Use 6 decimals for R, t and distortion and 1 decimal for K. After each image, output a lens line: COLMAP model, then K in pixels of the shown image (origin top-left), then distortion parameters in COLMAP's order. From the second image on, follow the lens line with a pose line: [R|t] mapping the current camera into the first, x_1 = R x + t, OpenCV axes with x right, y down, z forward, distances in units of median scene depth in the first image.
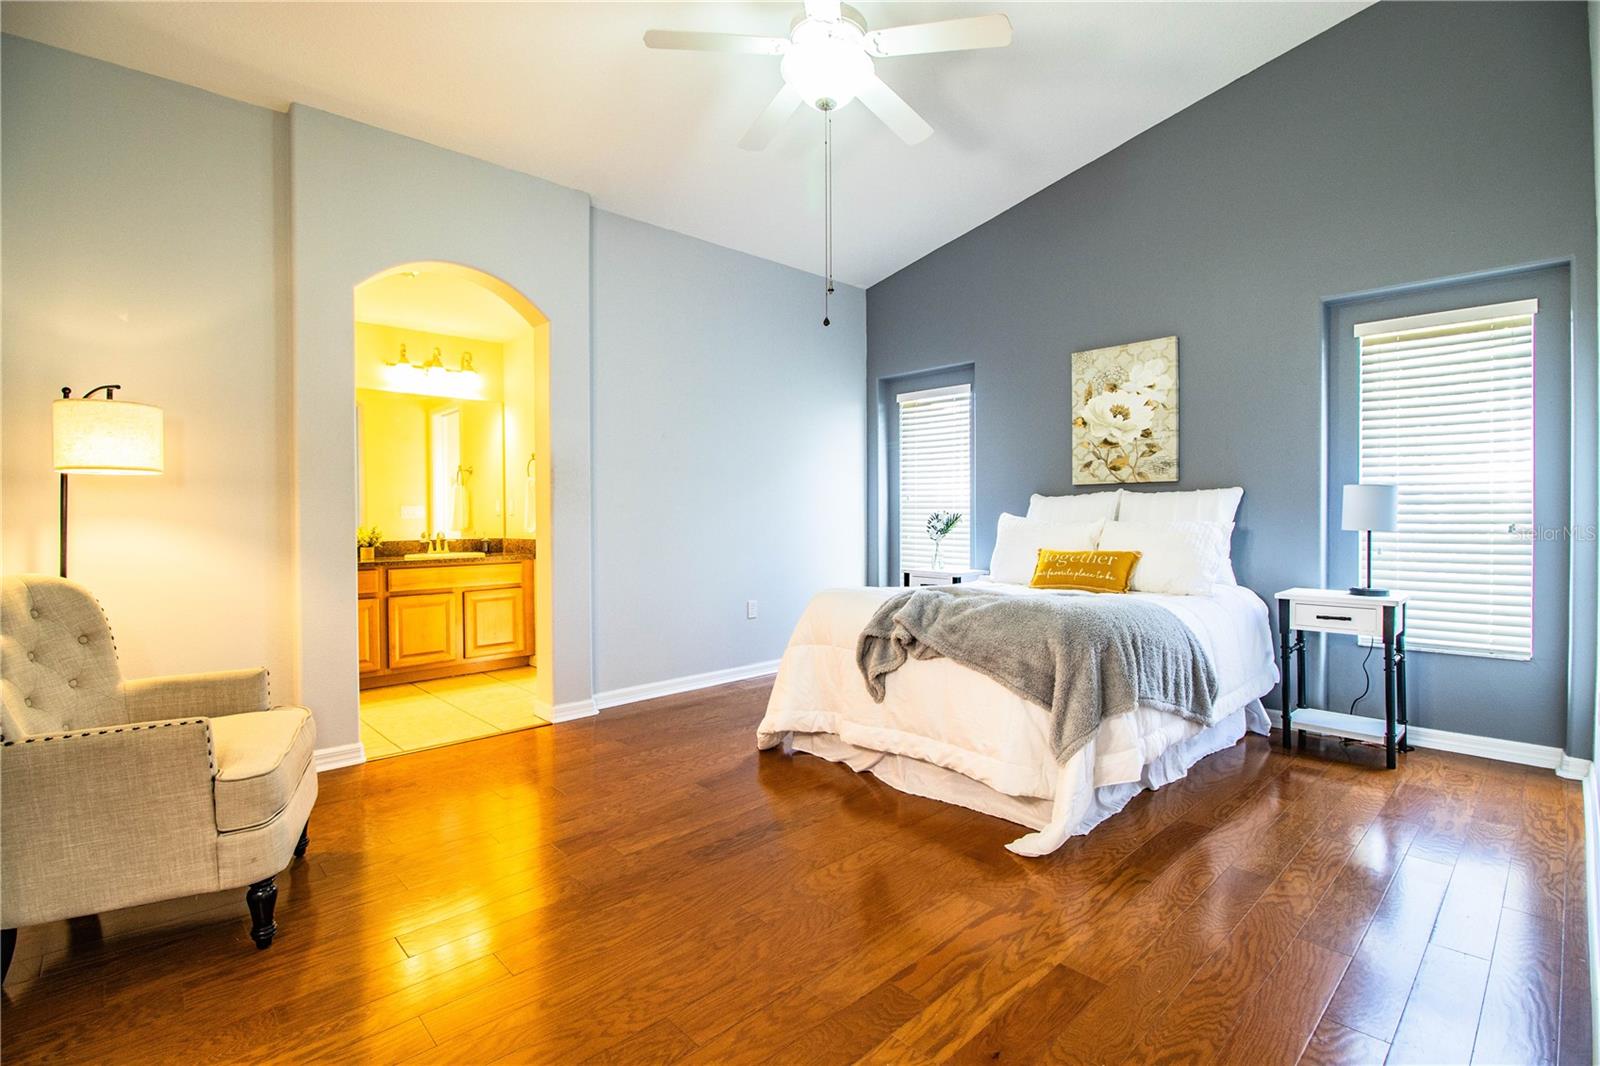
lens RADIAL K [[736.9, 0, 806.1], [0, 736.9, 522.6], [0, 0, 1]] dist [-0.001817, -0.011858]
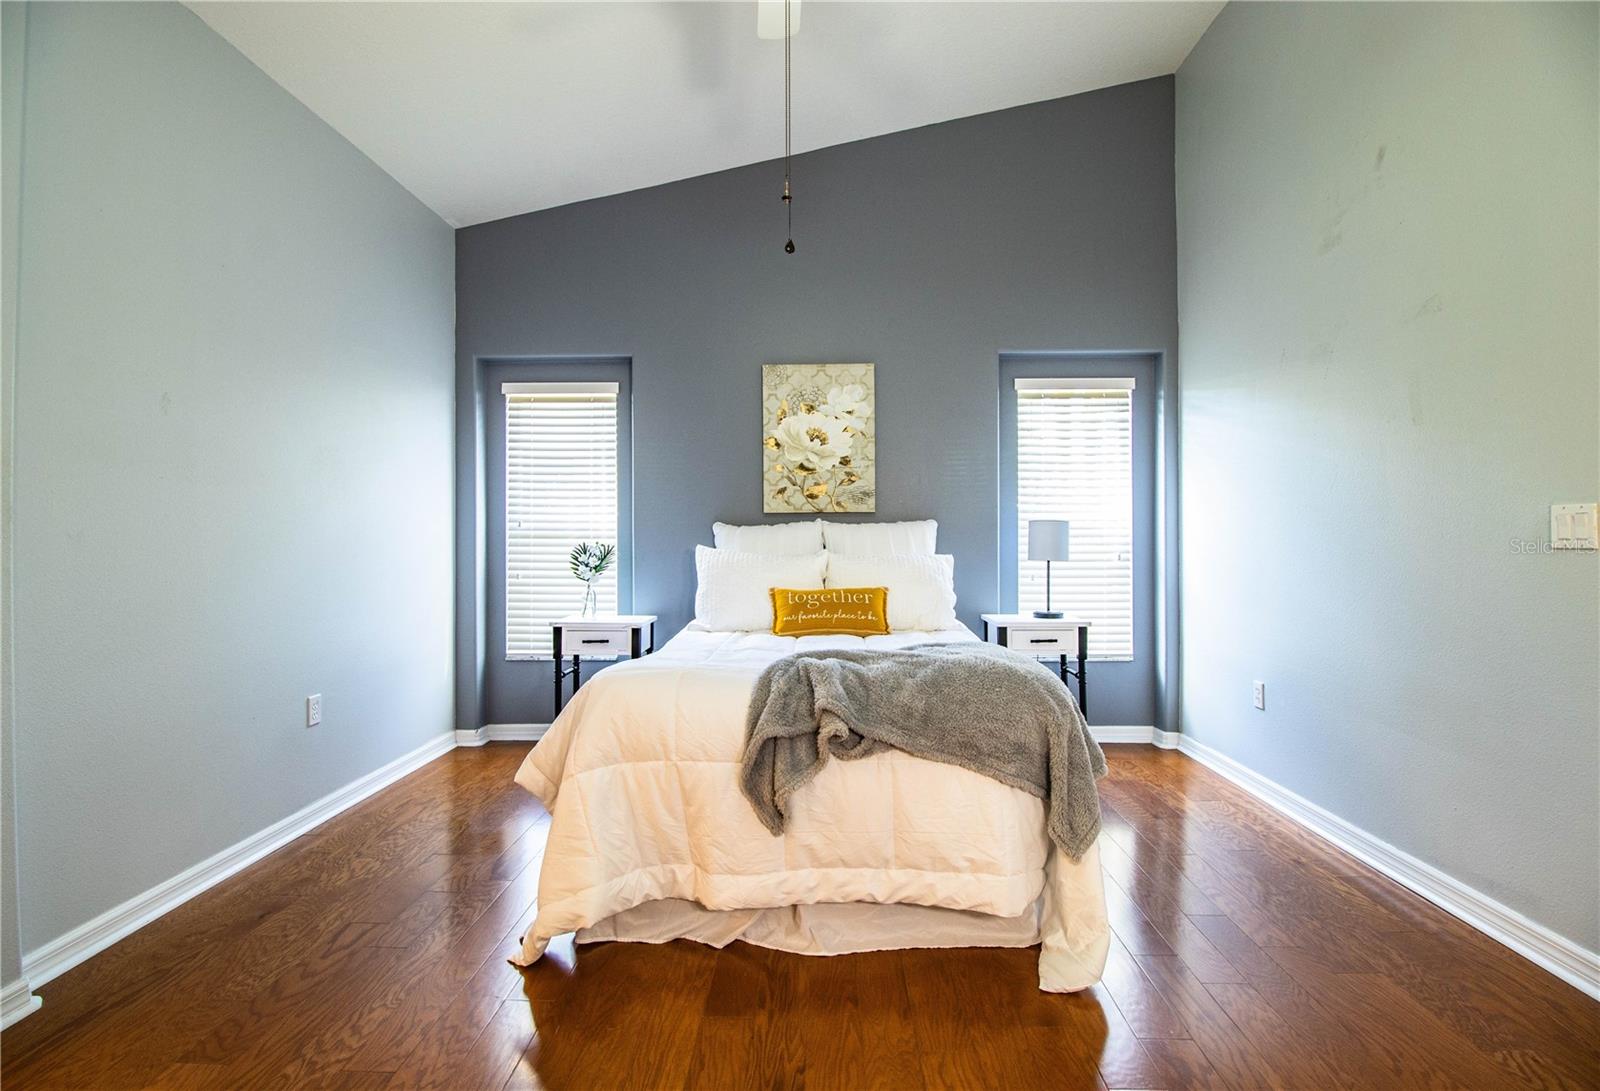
lens RADIAL K [[754.2, 0, 801.5], [0, 754.2, 533.9], [0, 0, 1]] dist [-0.007699, -0.004765]
pose [[0.710021, 0.004252, 0.704168, -0.264444], [0.008144, 0.999865, -0.014248, -0.013907], [-0.704134, 0.015851, 0.709890, 0.354006]]
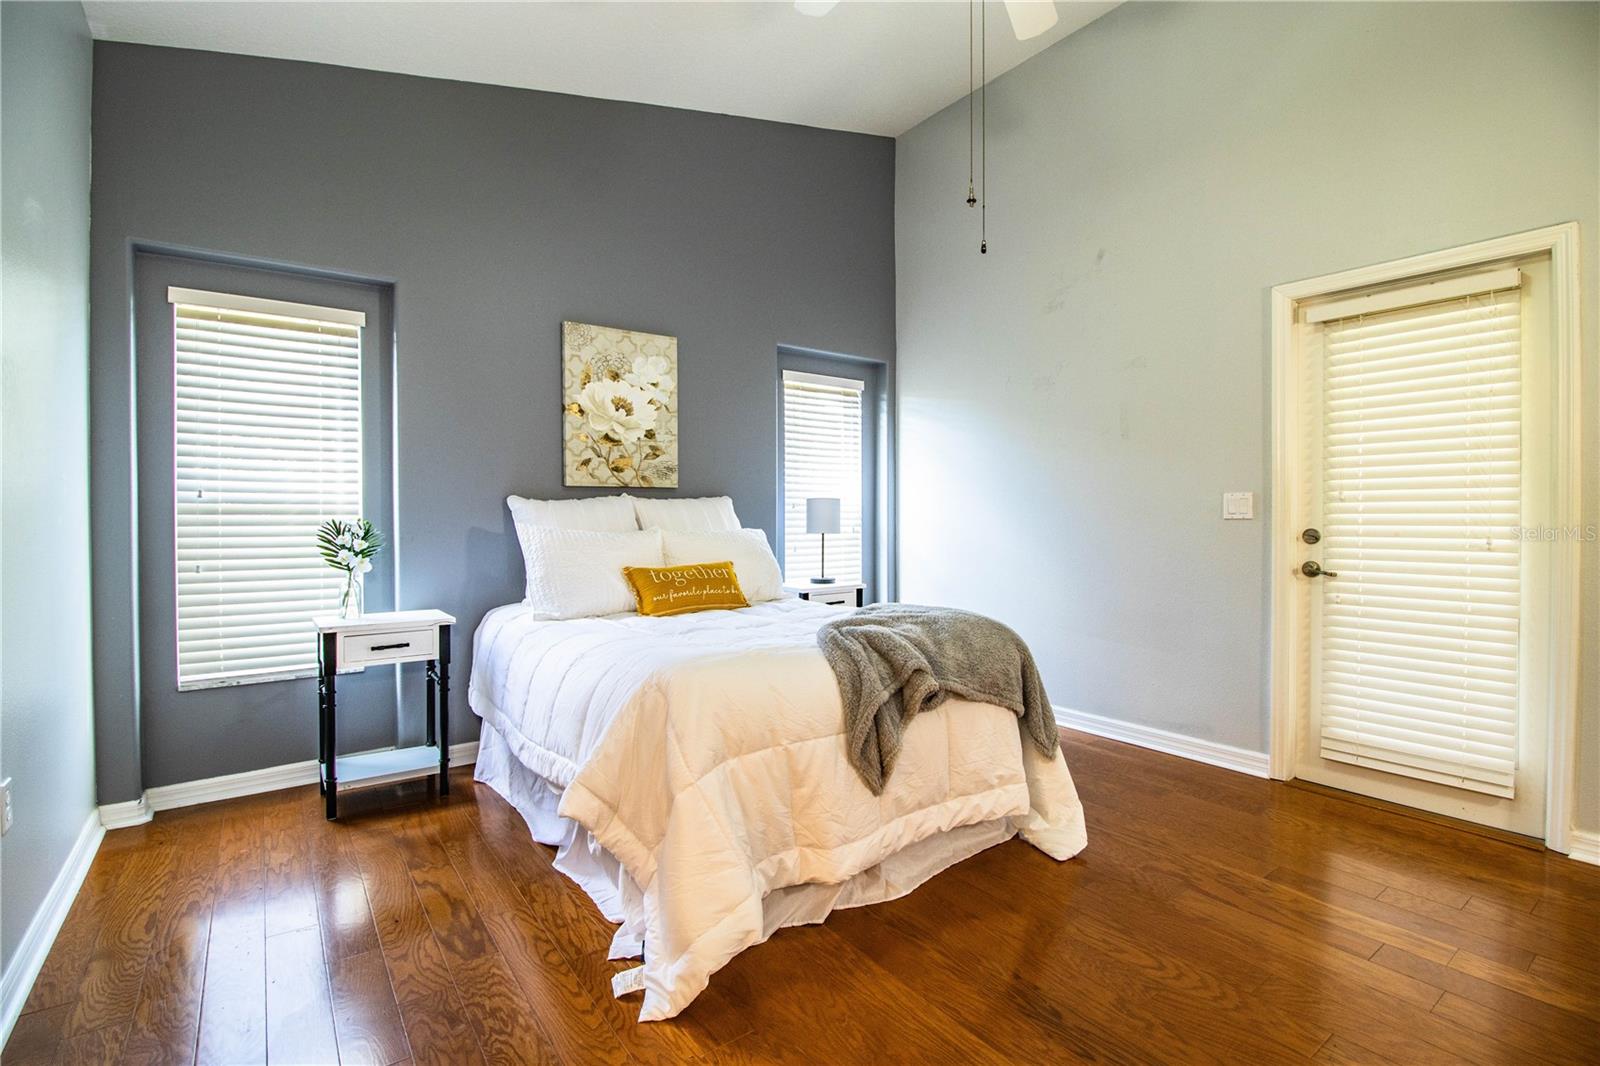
lens RADIAL K [[736.9, 0, 809.1], [0, 736.9, 522.5], [0, 0, 1]] dist [-0.001817, -0.011858]
pose [[0.122114, -0.009926, 0.992466, -0.433356], [0.012623, 0.999885, 0.008447, -0.016252], [-0.992436, 0.011497, 0.122226, 0.697317]]
